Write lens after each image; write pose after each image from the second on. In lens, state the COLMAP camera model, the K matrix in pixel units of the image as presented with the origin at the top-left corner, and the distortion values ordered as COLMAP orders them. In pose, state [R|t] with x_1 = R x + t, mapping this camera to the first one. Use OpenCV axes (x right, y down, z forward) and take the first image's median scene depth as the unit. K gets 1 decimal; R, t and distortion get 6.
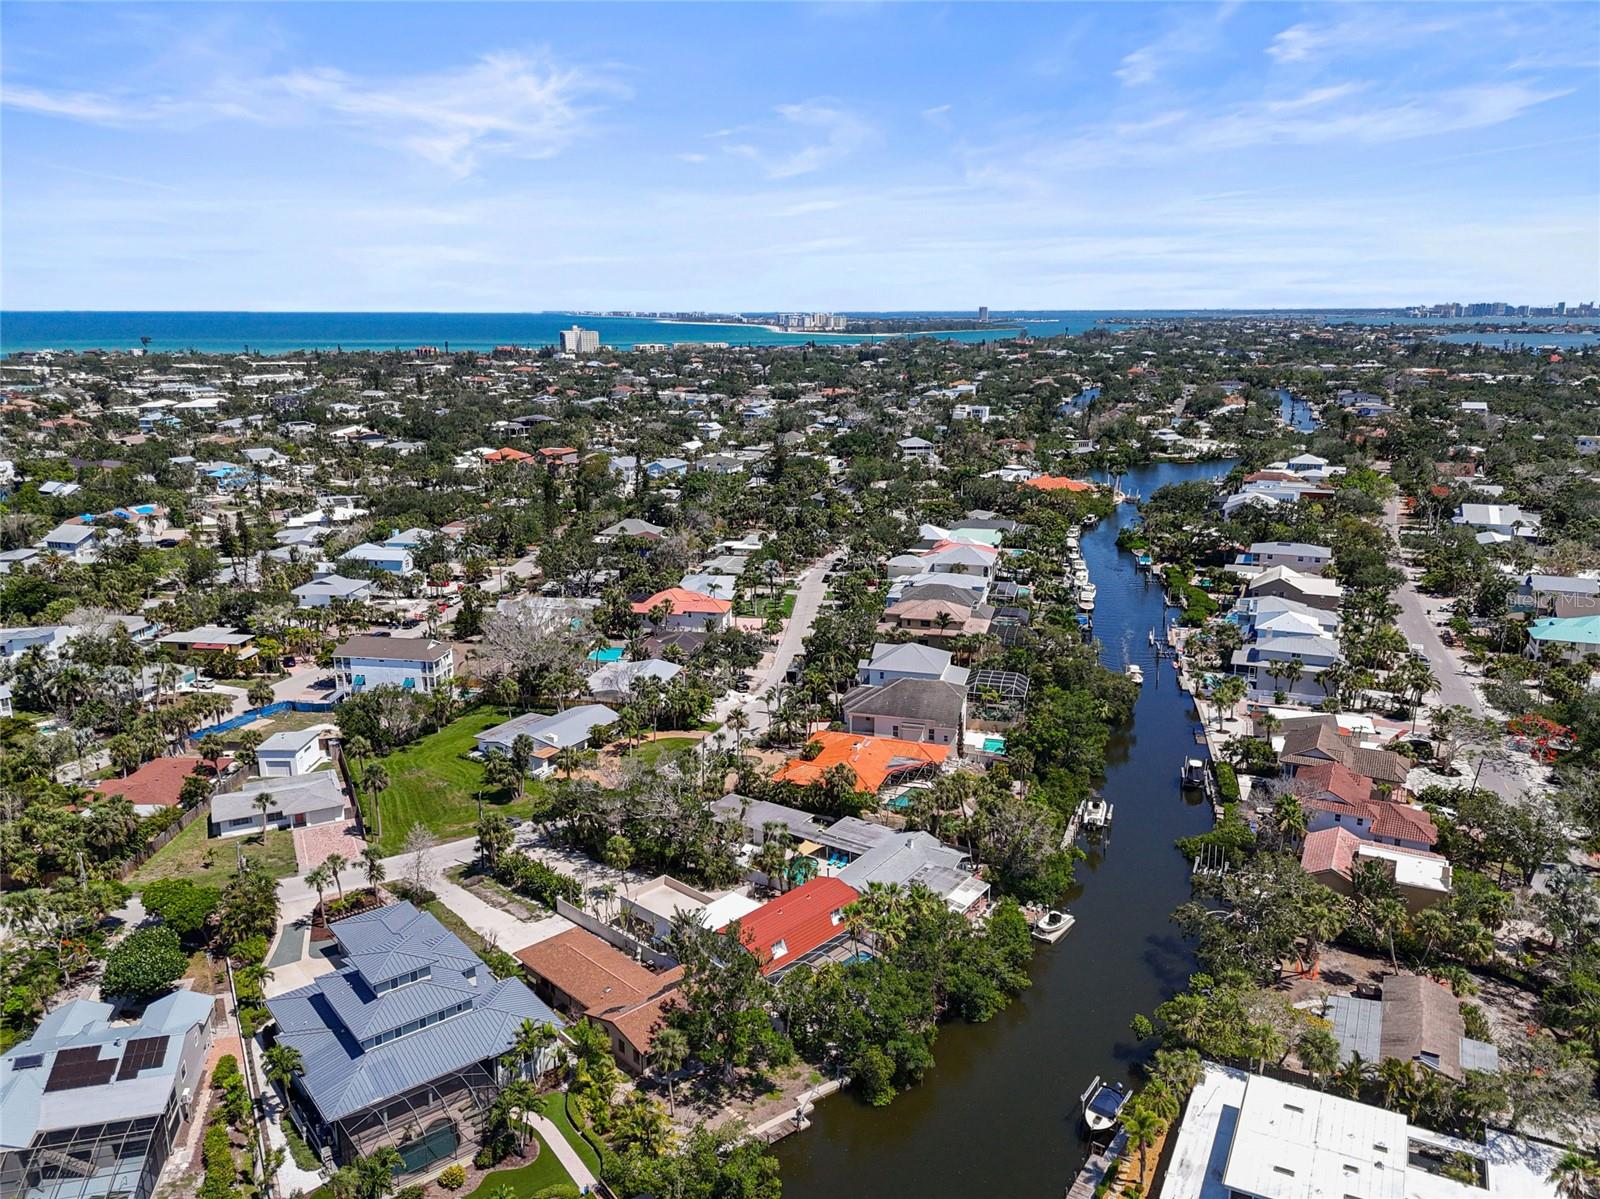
lens RADIAL K [[1185.0, 0, 800.0], [0, 1185.0, 599.5], [0, 0, 1]] dist [0.068419, -0.065423]
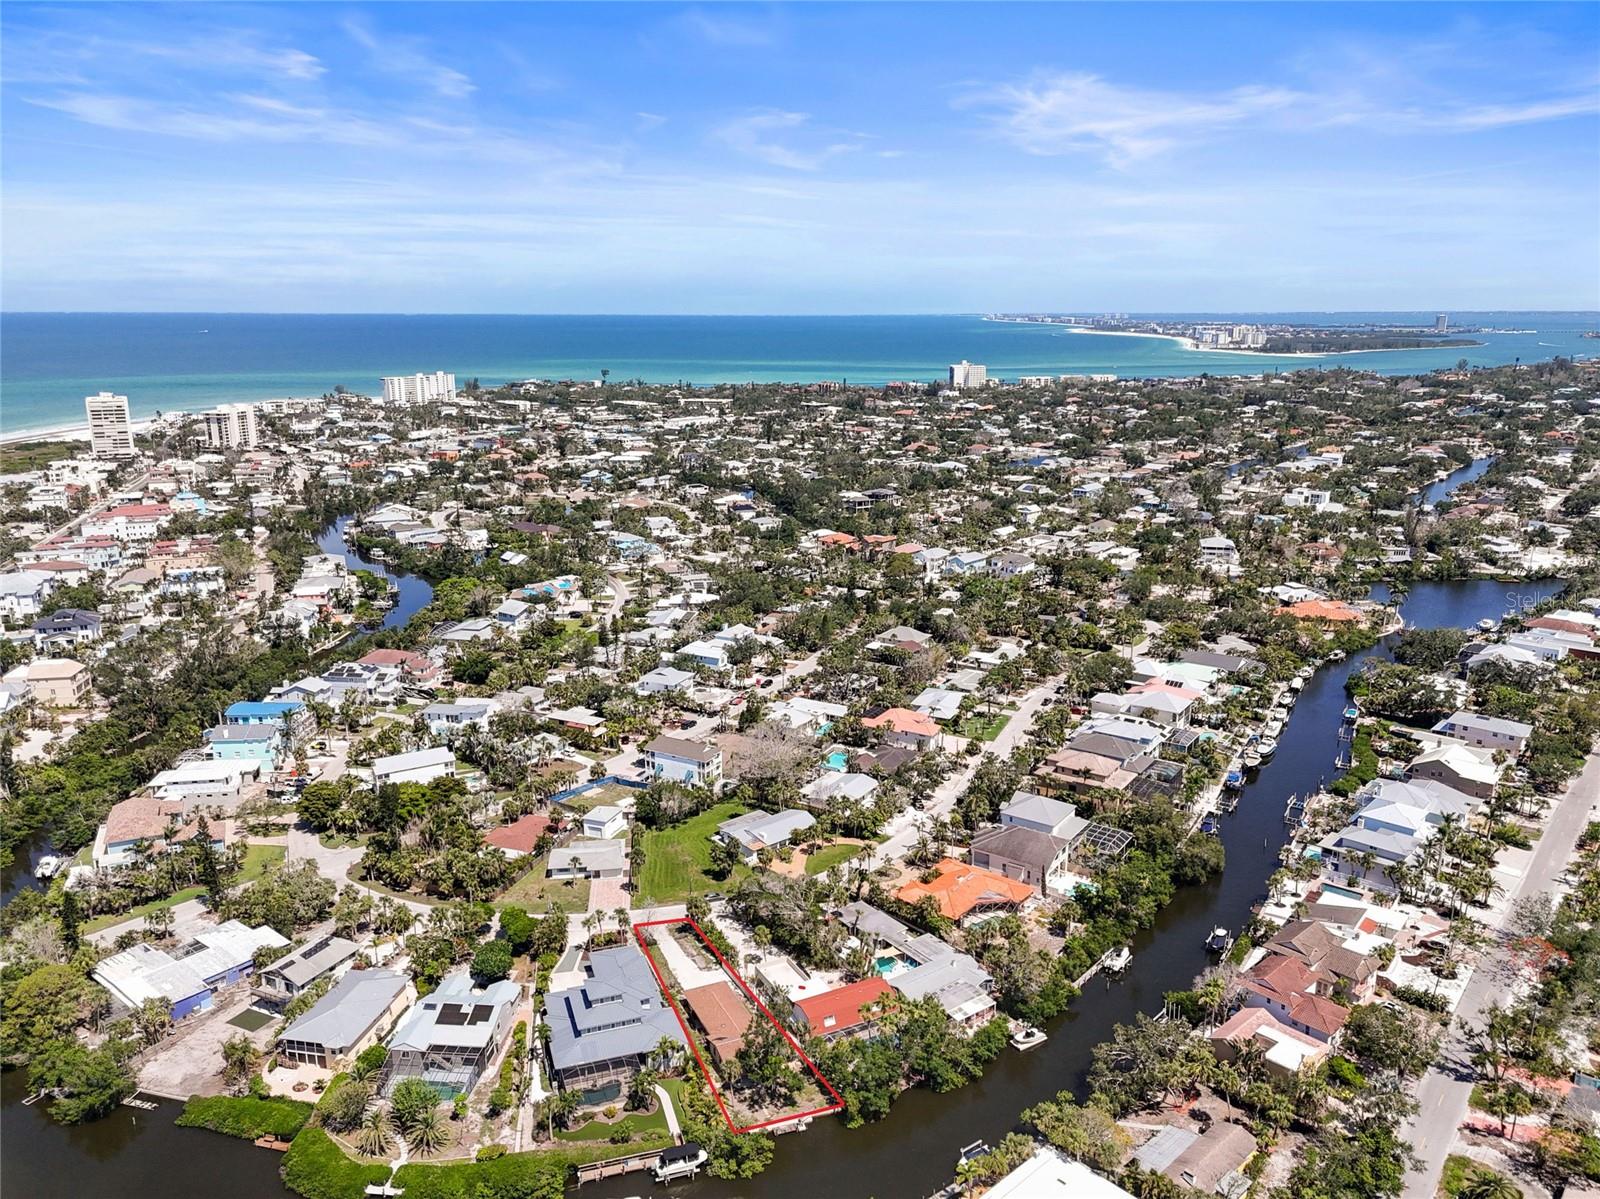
lens RADIAL K [[1185.0, 0, 800.0], [0, 1185.0, 599.5], [0, 0, 1]] dist [0.068419, -0.065423]
pose [[0.942856, 0.081740, -0.323018, 0.299660], [-0.081452, 0.996573, 0.014433, -0.210335], [0.323091, 0.012703, 0.946283, -0.392153]]
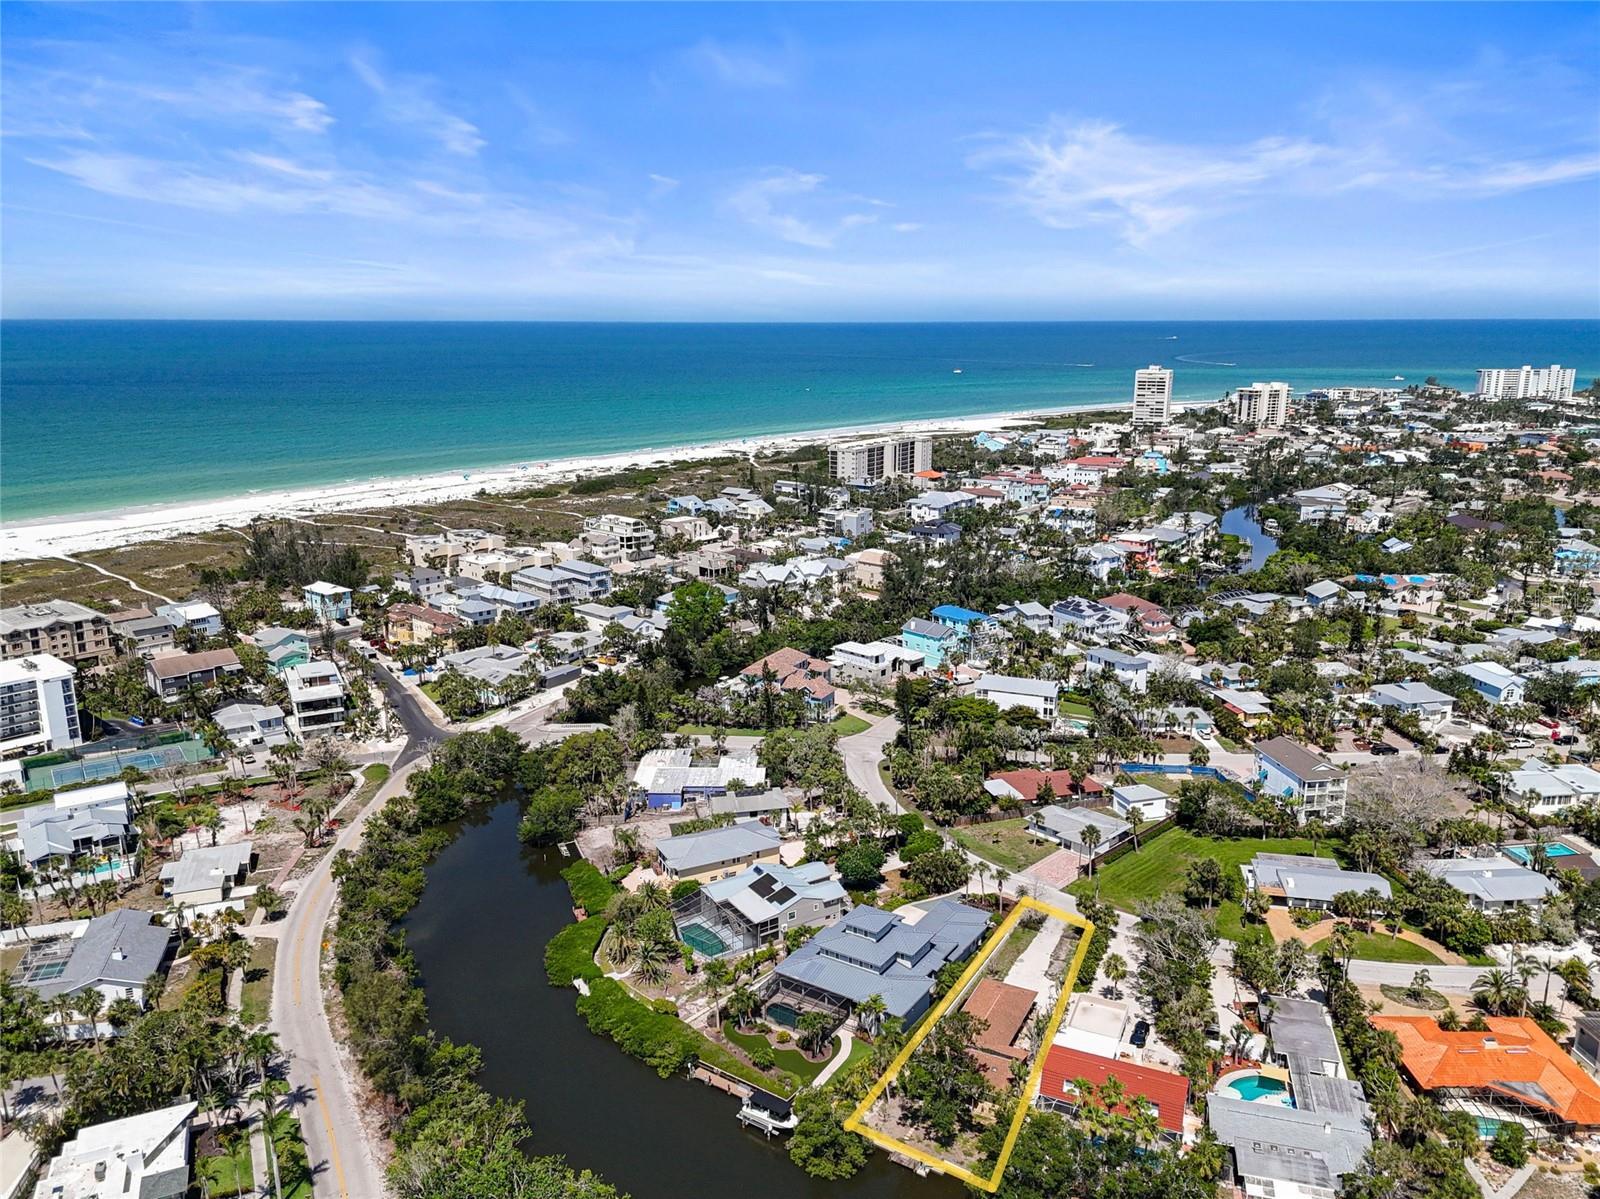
lens RADIAL K [[1185.0, 0, 800.0], [0, 1185.0, 599.5], [0, 0, 1]] dist [0.068419, -0.065423]
pose [[0.321399, 0.223062, -0.920297, 0.627100], [-0.226625, 0.961736, 0.153962, -0.208628], [0.919426, 0.159079, 0.359652, 0.176973]]
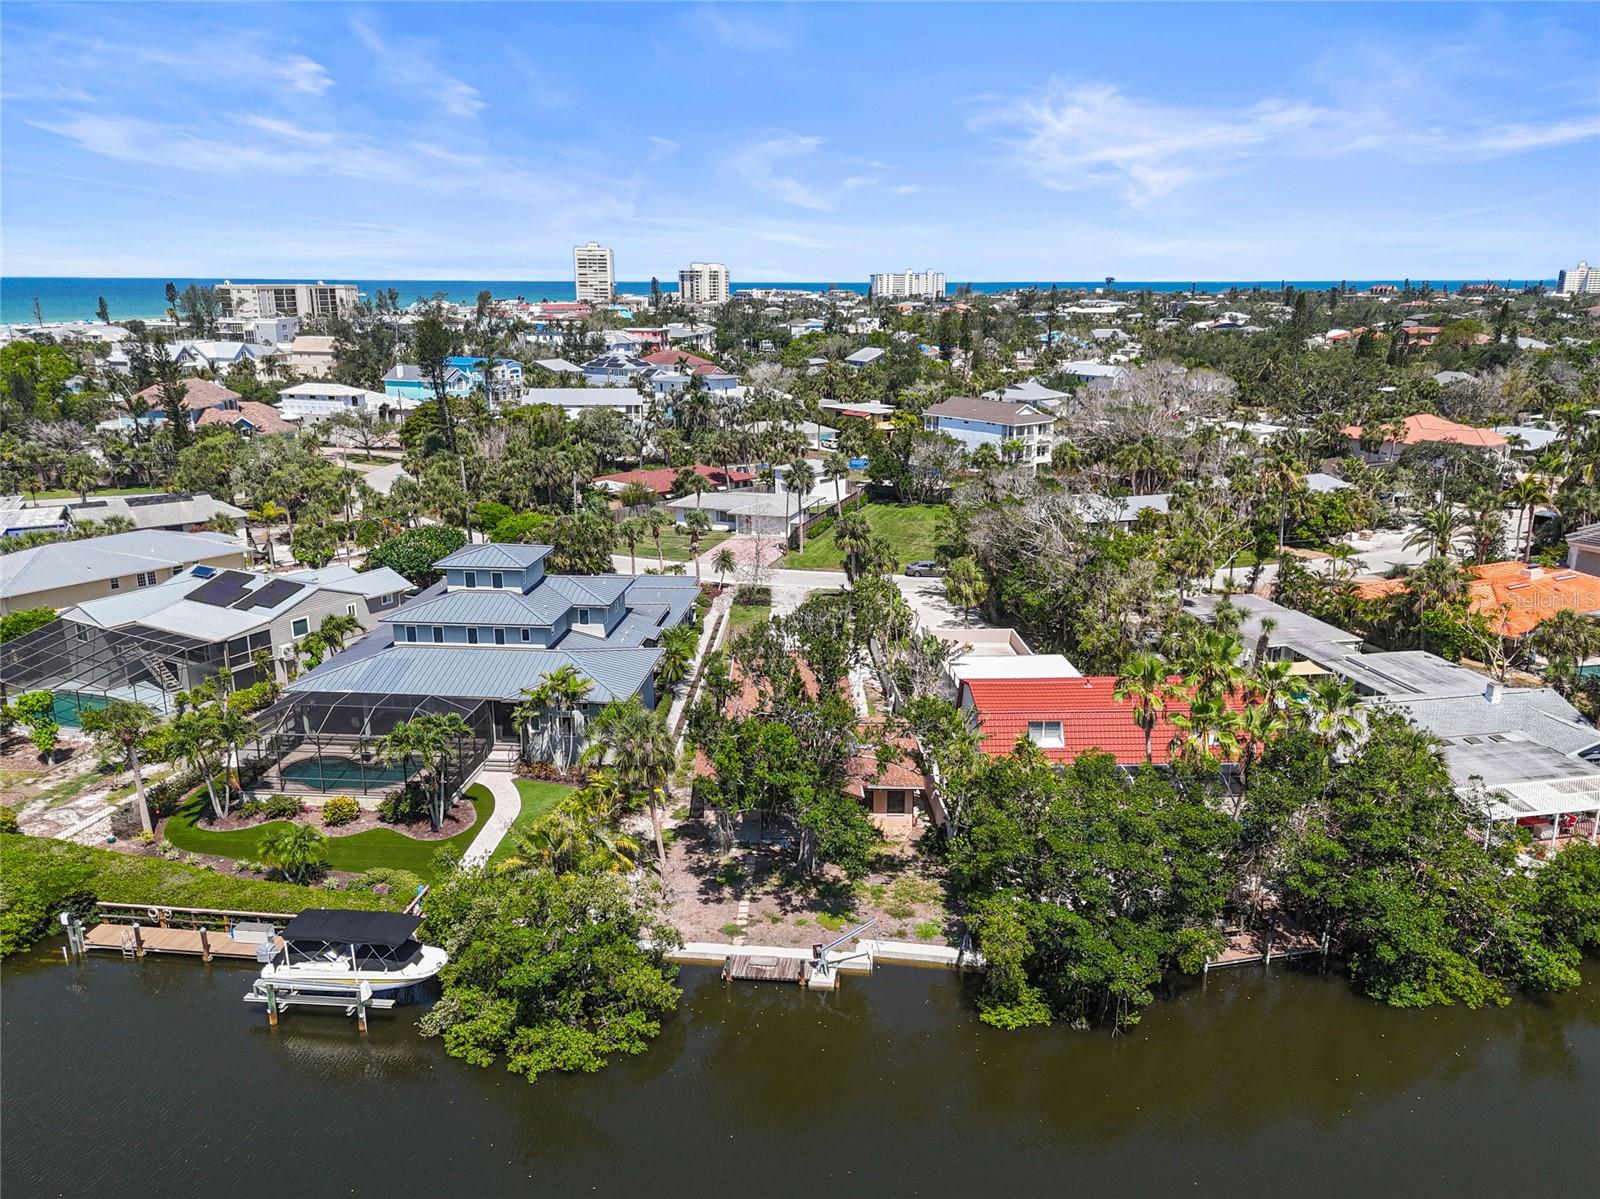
lens RADIAL K [[1185.0, 0, 800.0], [0, 1185.0, 599.5], [0, 0, 1]] dist [0.068419, -0.065423]
pose [[0.721092, 0.184713, -0.667762, 0.178251], [-0.167842, 0.981670, 0.090299, 0.144791], [0.672202, 0.046965, 0.738877, 0.373908]]
